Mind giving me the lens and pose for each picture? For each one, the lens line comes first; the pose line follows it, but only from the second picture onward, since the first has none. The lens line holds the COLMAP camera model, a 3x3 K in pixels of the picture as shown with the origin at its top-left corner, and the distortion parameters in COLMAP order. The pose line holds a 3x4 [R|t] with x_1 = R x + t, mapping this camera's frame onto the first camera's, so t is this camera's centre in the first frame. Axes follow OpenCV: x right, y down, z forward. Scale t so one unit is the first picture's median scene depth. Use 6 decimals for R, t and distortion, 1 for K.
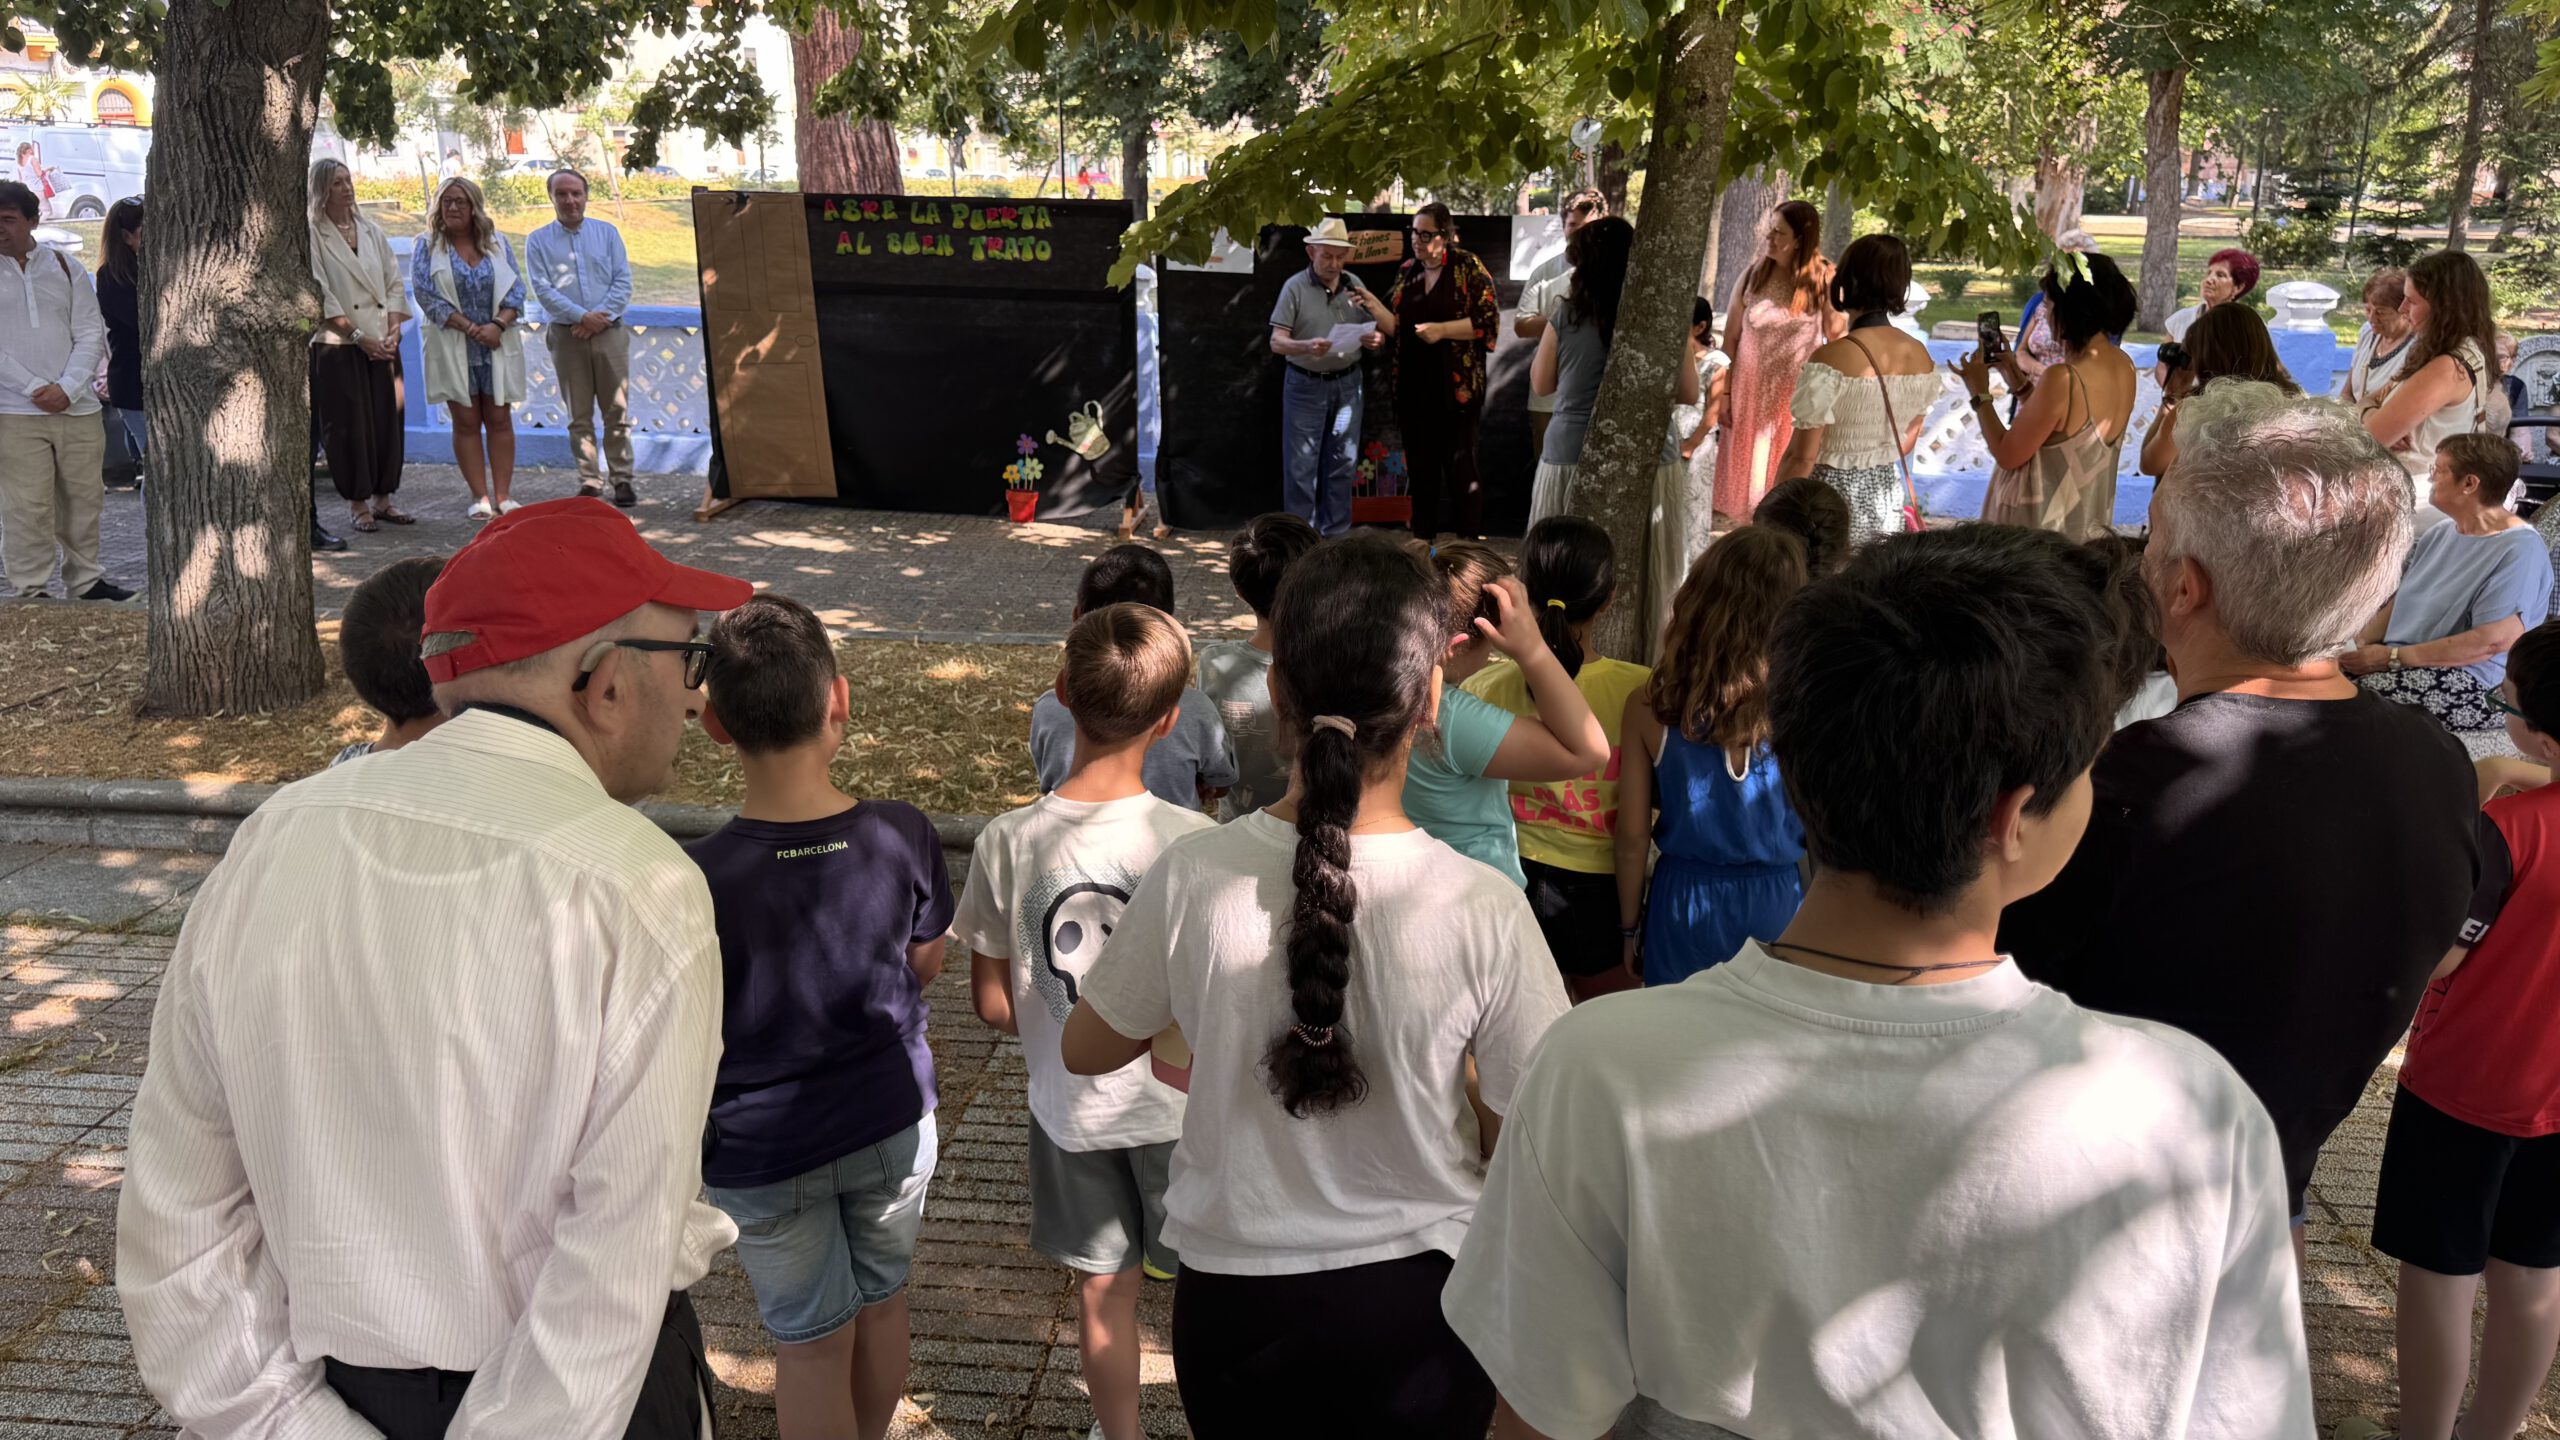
lens RADIAL K [[1802.7, 0, 1372.4], [0, 1802.7, 702.5], [0, 0, 1]] dist [0.043274, -0.050635]
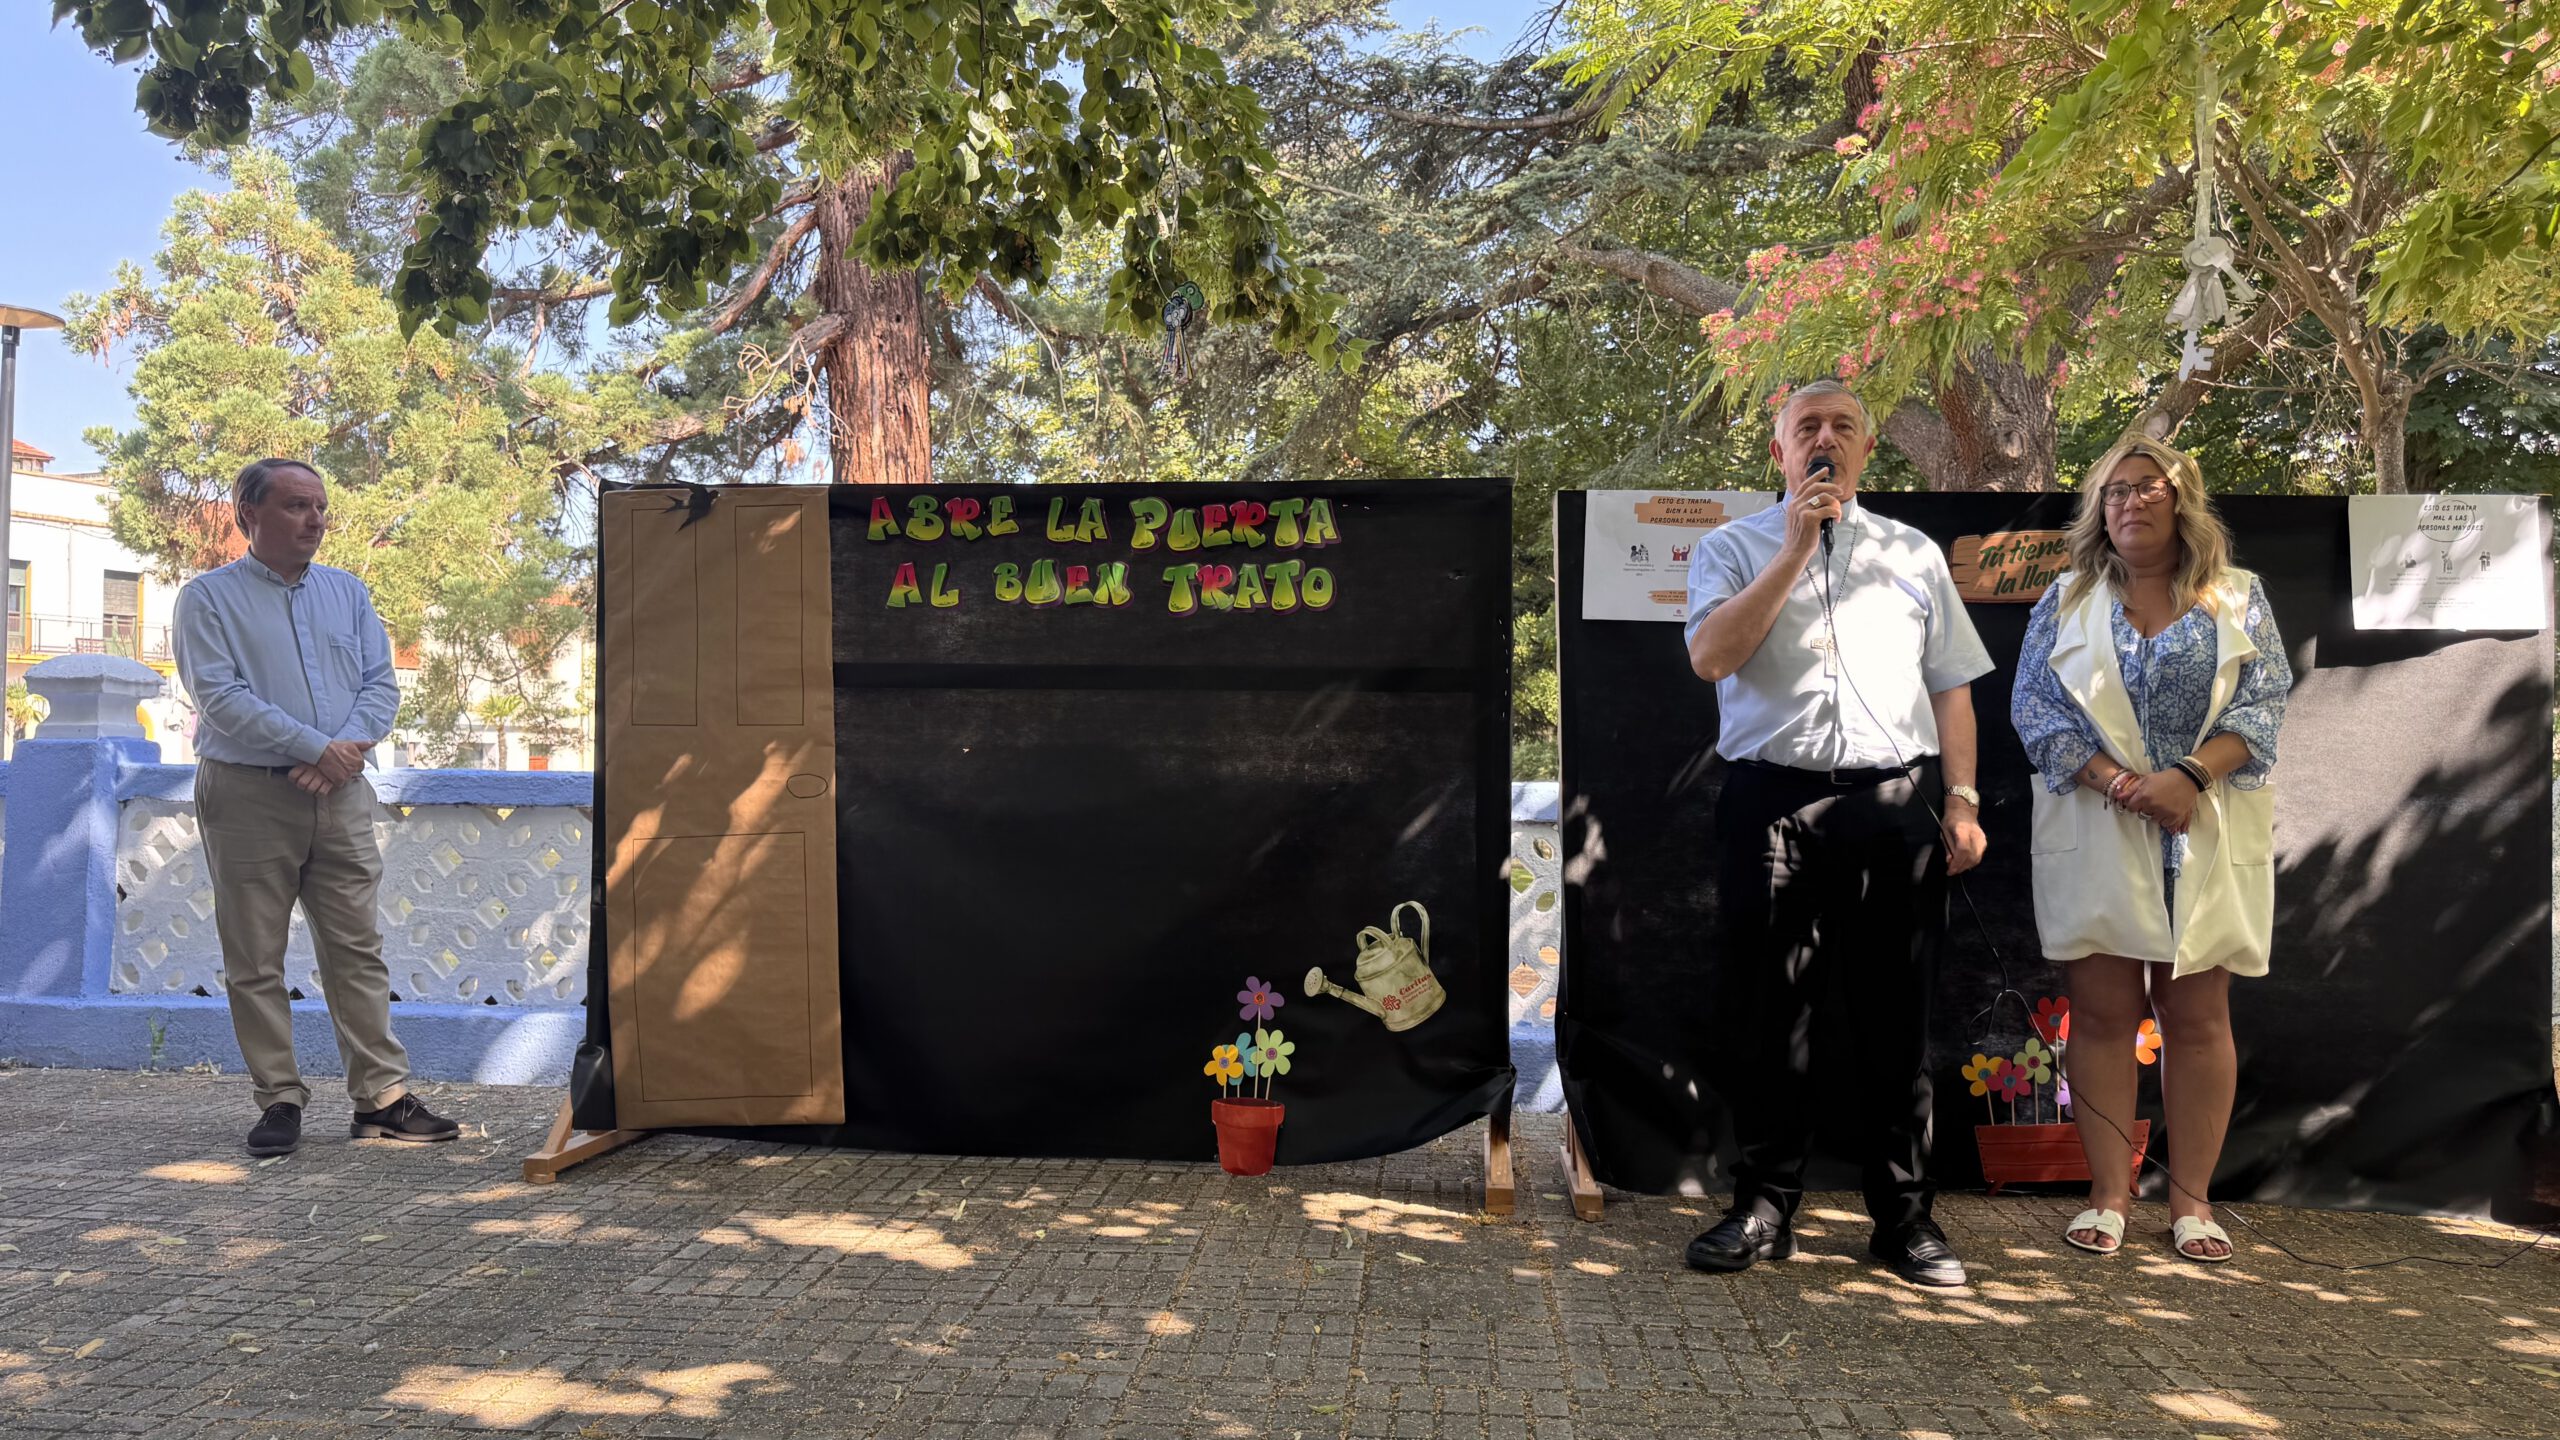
lens RADIAL K [[1802.7, 0, 1357.7], [0, 1802.7, 692.7], [0, 0, 1]] dist [0.043274, -0.050635]
pose [[0.999629, -0.014983, -0.022760, -0.160508], [0.006201, 0.938423, -0.345432, -0.059065], [0.026534, 0.345163, 0.938168, 0.561938]]
